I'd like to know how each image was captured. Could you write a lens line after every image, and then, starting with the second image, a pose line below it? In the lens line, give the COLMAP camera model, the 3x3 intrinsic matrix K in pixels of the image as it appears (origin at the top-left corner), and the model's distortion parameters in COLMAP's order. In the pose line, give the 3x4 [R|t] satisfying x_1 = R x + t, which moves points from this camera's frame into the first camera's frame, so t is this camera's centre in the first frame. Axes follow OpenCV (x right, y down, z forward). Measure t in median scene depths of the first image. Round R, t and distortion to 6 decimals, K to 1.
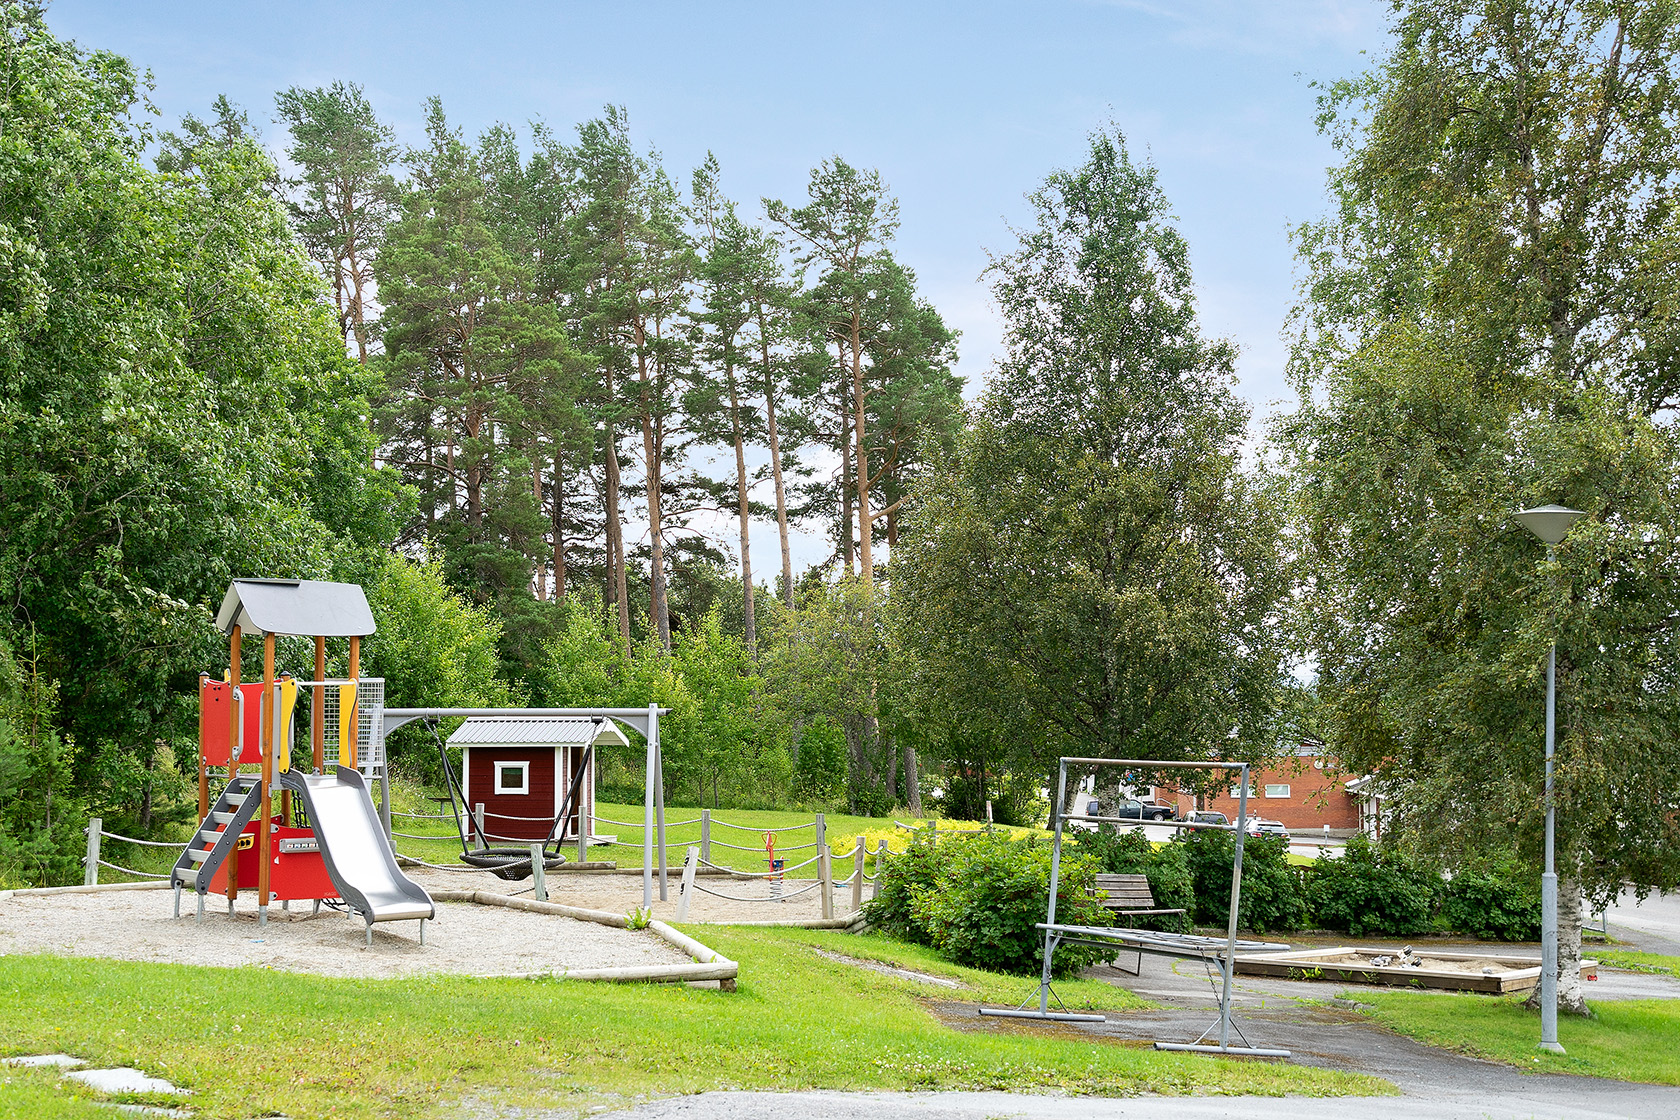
lens RADIAL K [[3565.2, 0, 840.0], [0, 3565.2, 560.0], [0, 0, 1]] dist [-0.539231, -0.037118]
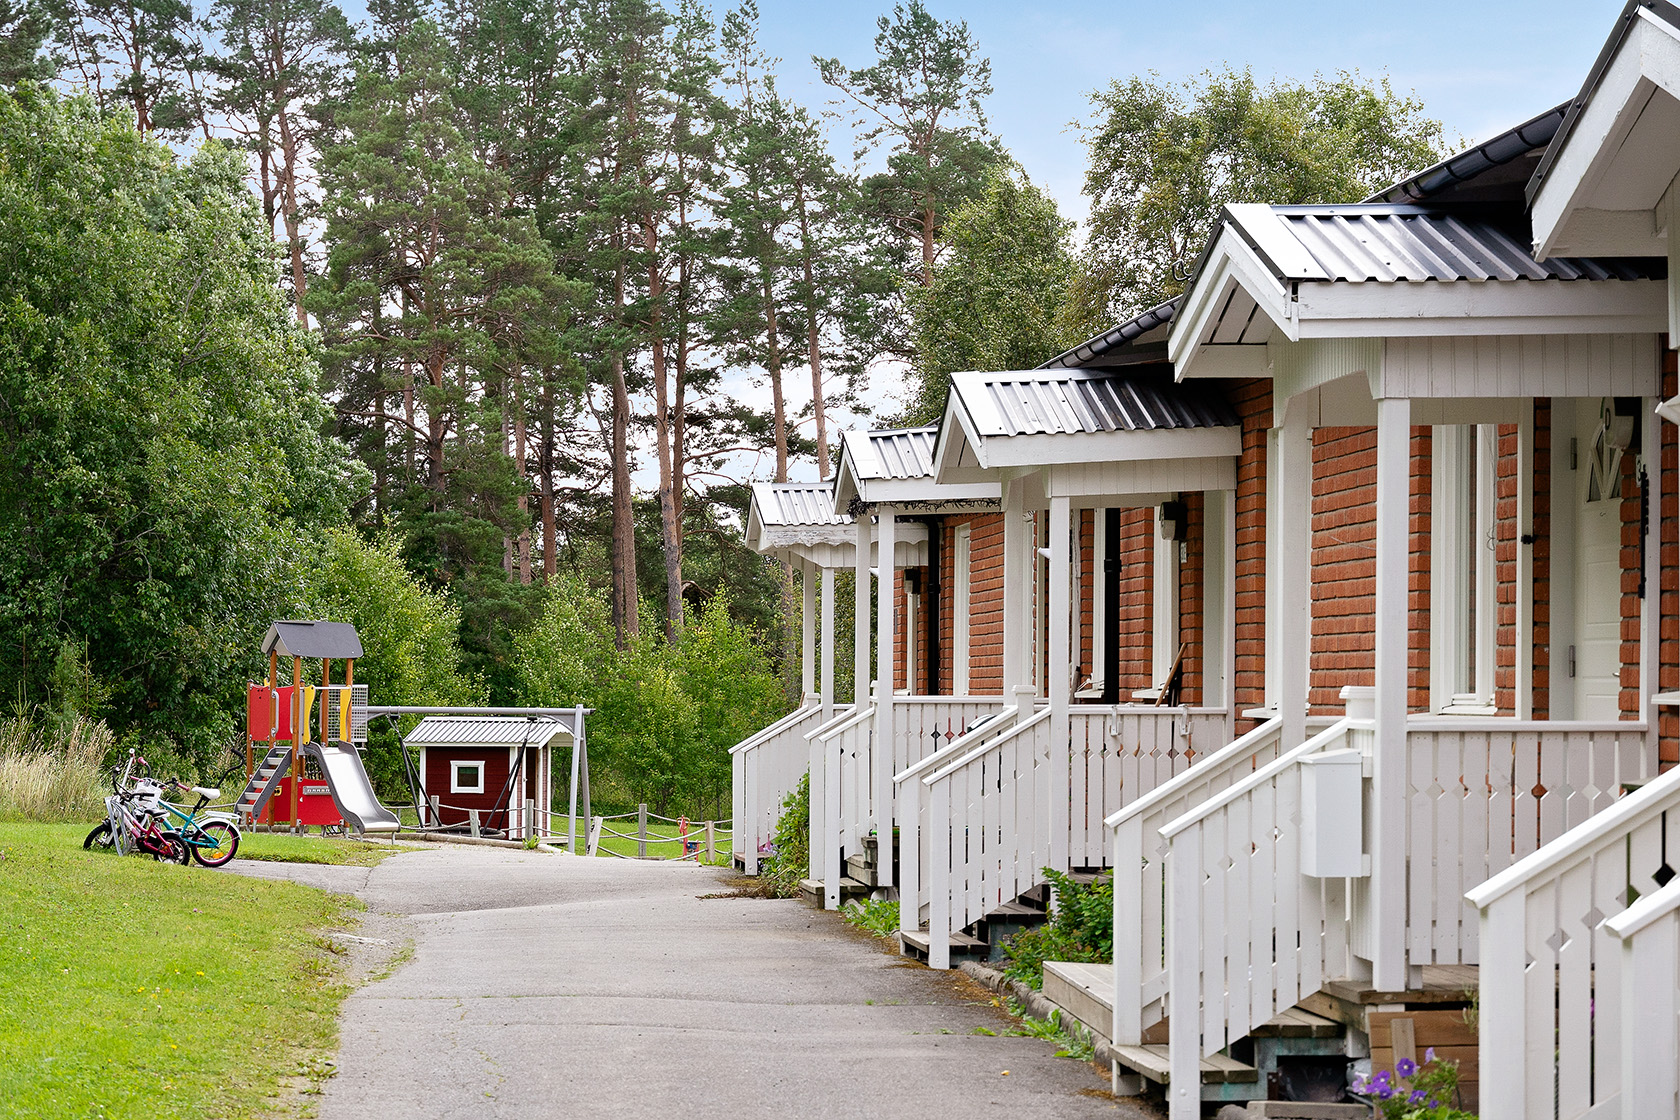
lens RADIAL K [[4823.3, 0, 840.0], [0, 4823.3, 560.0], [0, 0, 1]] dist [-1.680789, 27.386610]
pose [[0.999782, 0.009407, -0.018623, 0.012490], [-0.009232, 0.999913, 0.009431, -0.004623], [0.018710, -0.009257, 0.999782, -0.116406]]
